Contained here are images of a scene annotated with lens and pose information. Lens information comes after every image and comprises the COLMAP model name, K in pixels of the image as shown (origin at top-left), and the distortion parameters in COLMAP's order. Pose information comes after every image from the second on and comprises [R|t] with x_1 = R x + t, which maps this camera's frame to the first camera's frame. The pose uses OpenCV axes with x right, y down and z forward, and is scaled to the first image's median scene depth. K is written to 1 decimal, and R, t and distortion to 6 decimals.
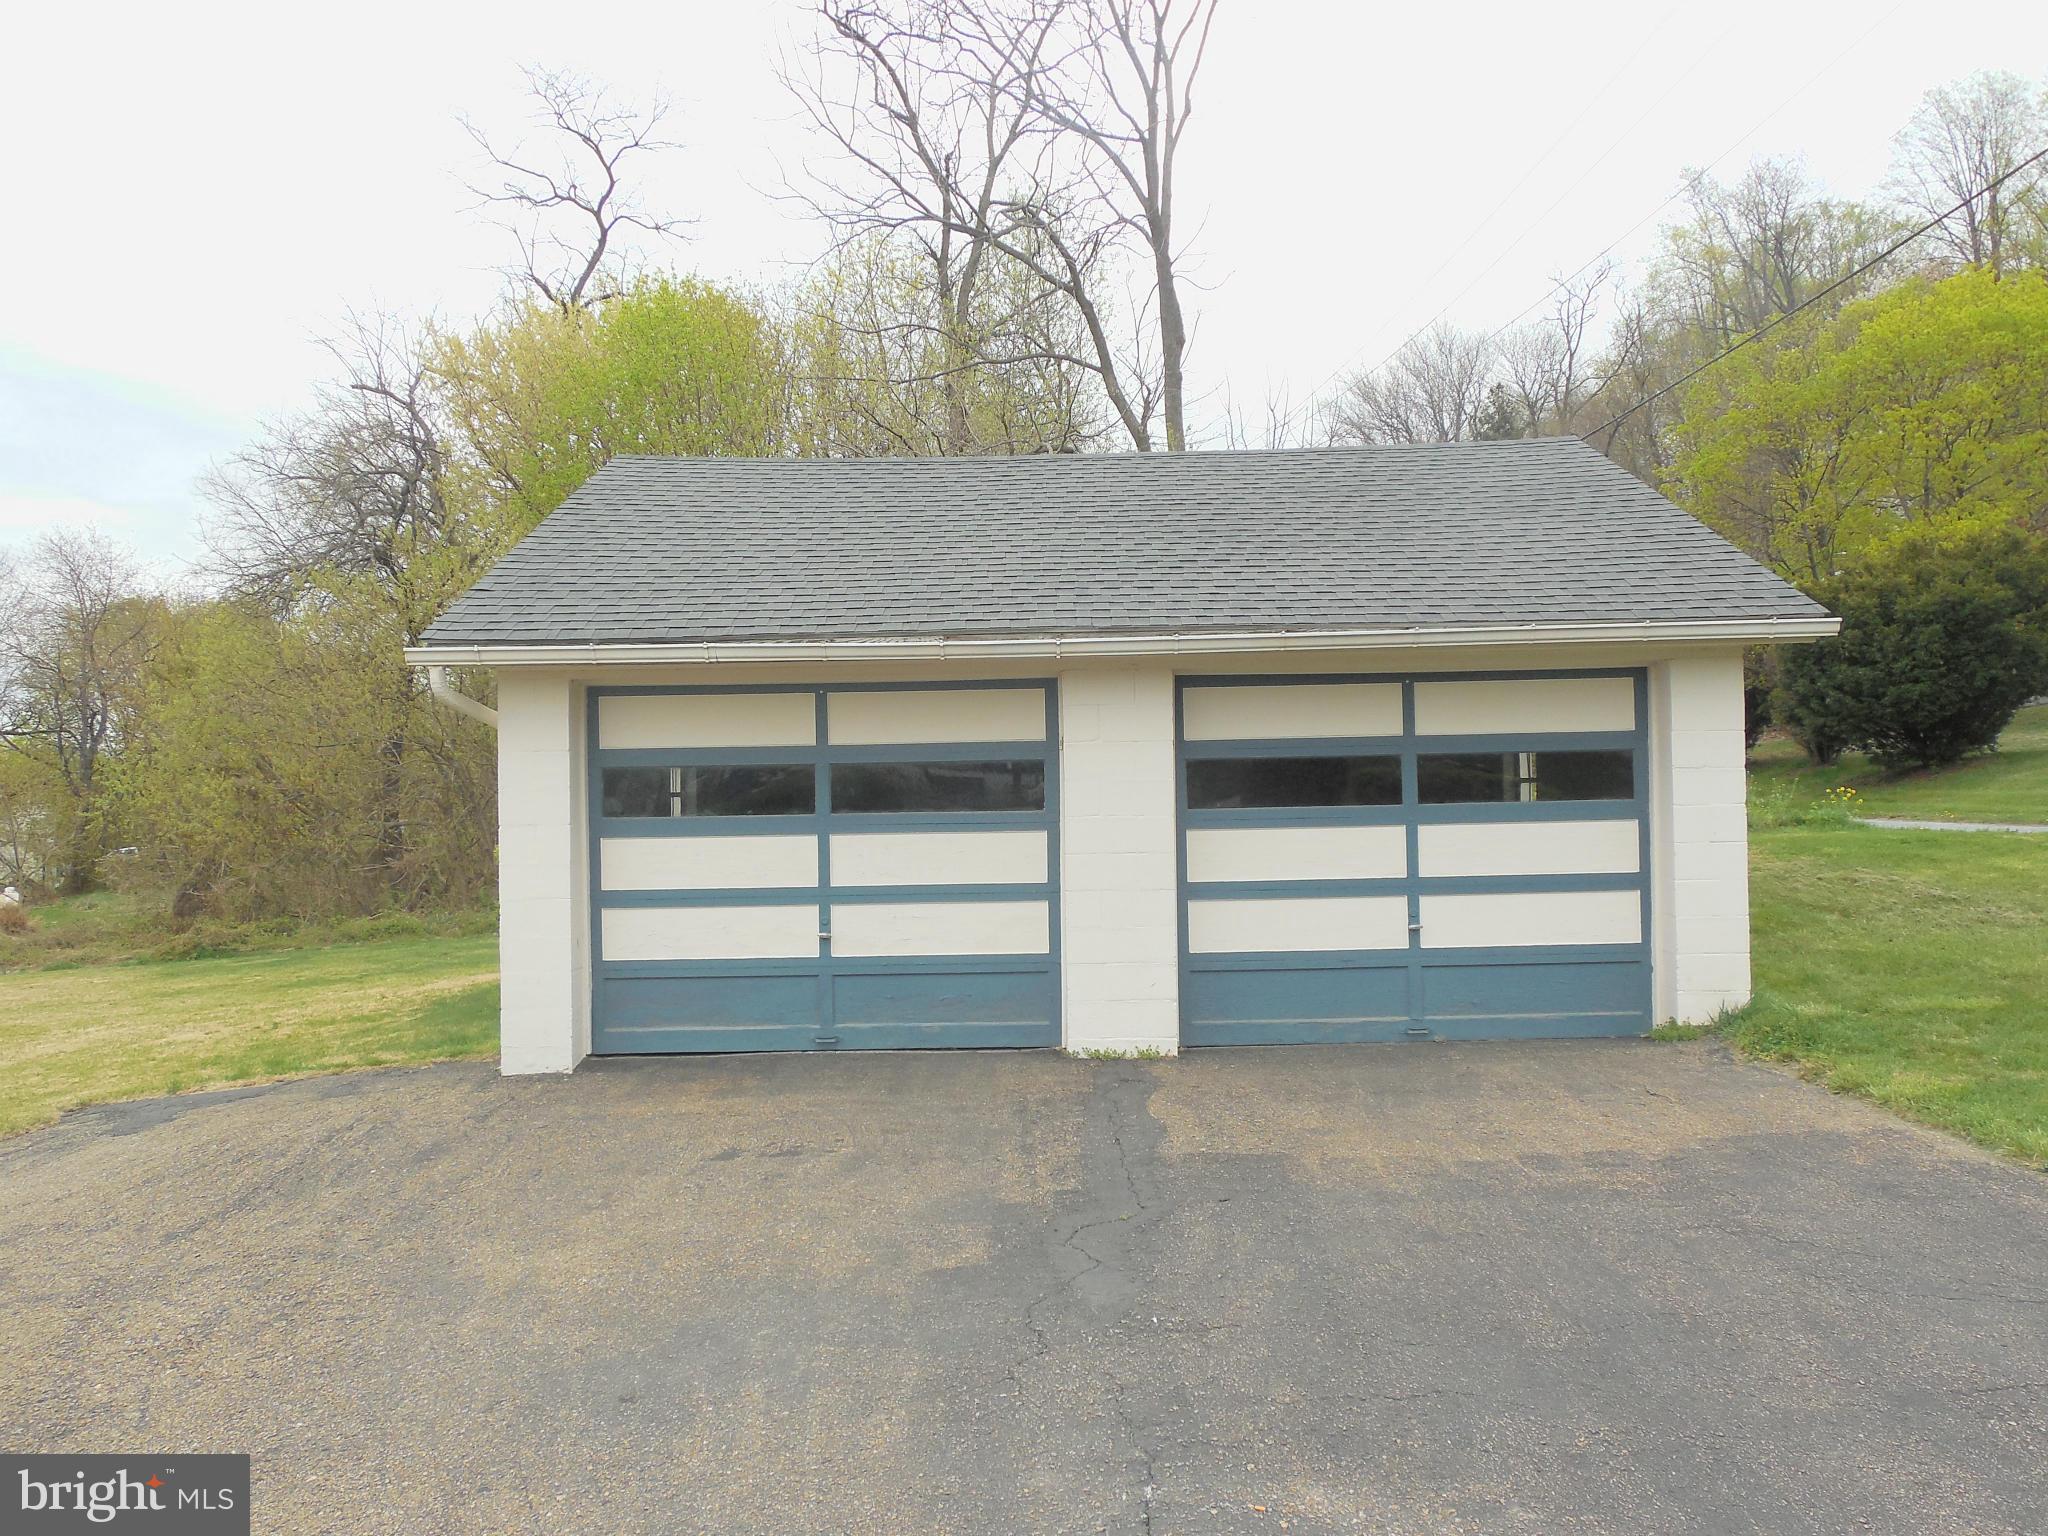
lens RADIAL K [[1554.7, 0, 1024.0], [0, 1554.7, 770.9], [0, 0, 1]] dist [0.004516, 0.003904]
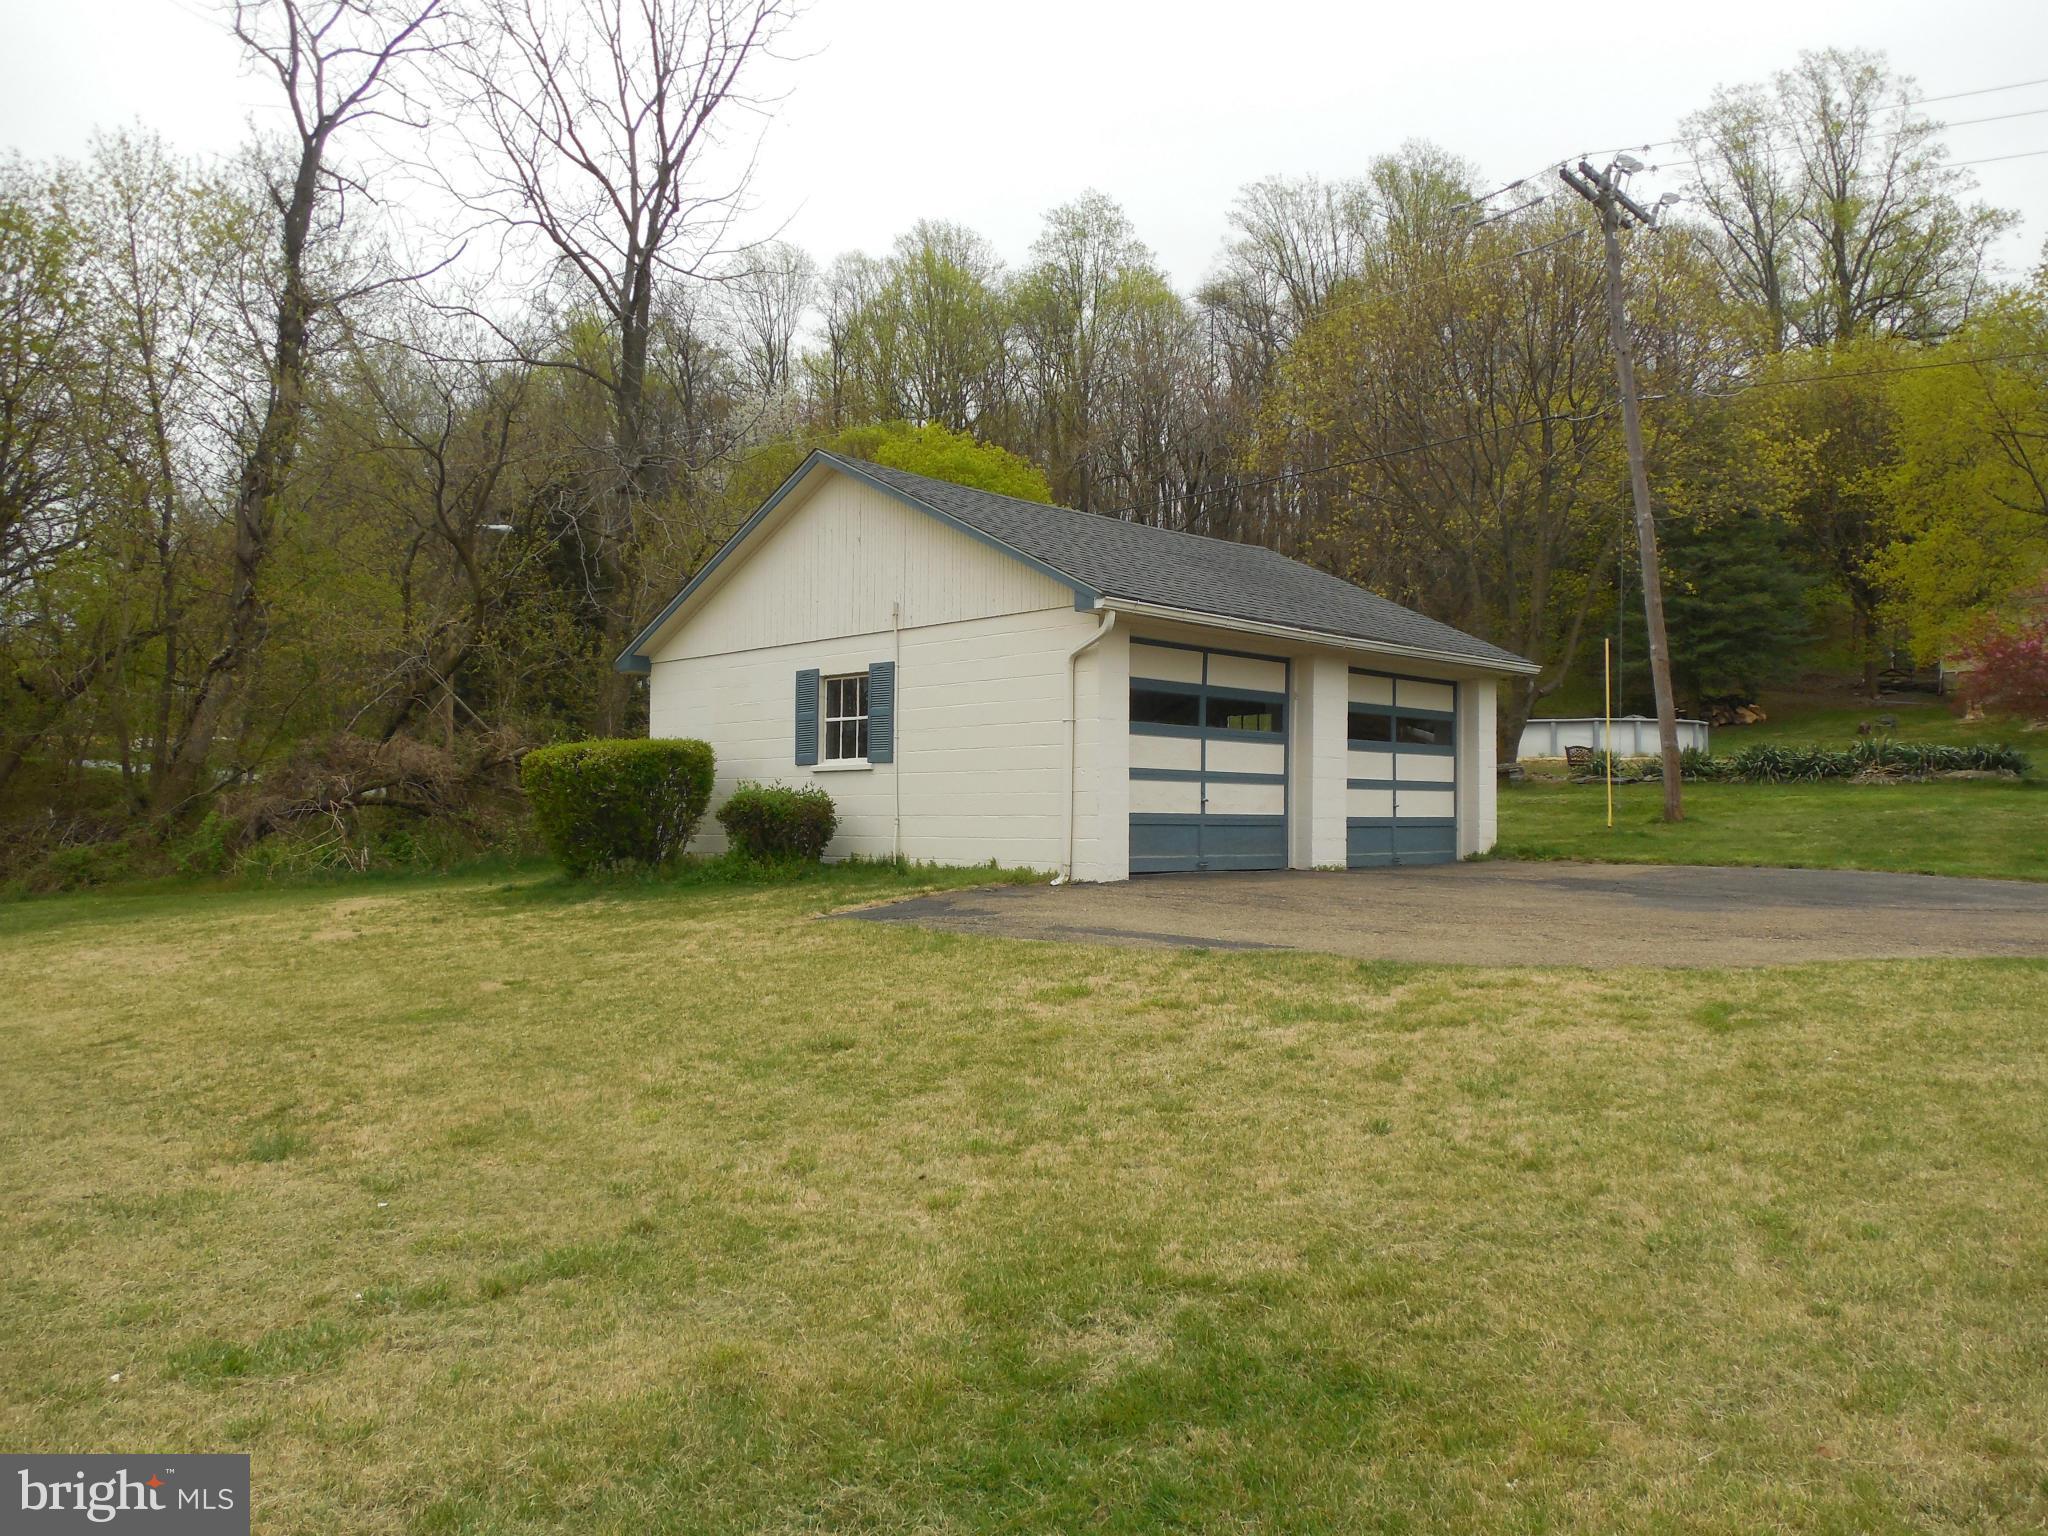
lens RADIAL K [[1554.7, 0, 1024.0], [0, 1554.7, 766.5], [0, 0, 1]] dist [0.004516, 0.003904]
pose [[0.678711, 0.043459, 0.733119, -1.462566], [-0.108173, 0.993275, 0.041264, 0.021213], [-0.726395, -0.107310, 0.678848, 0.021741]]
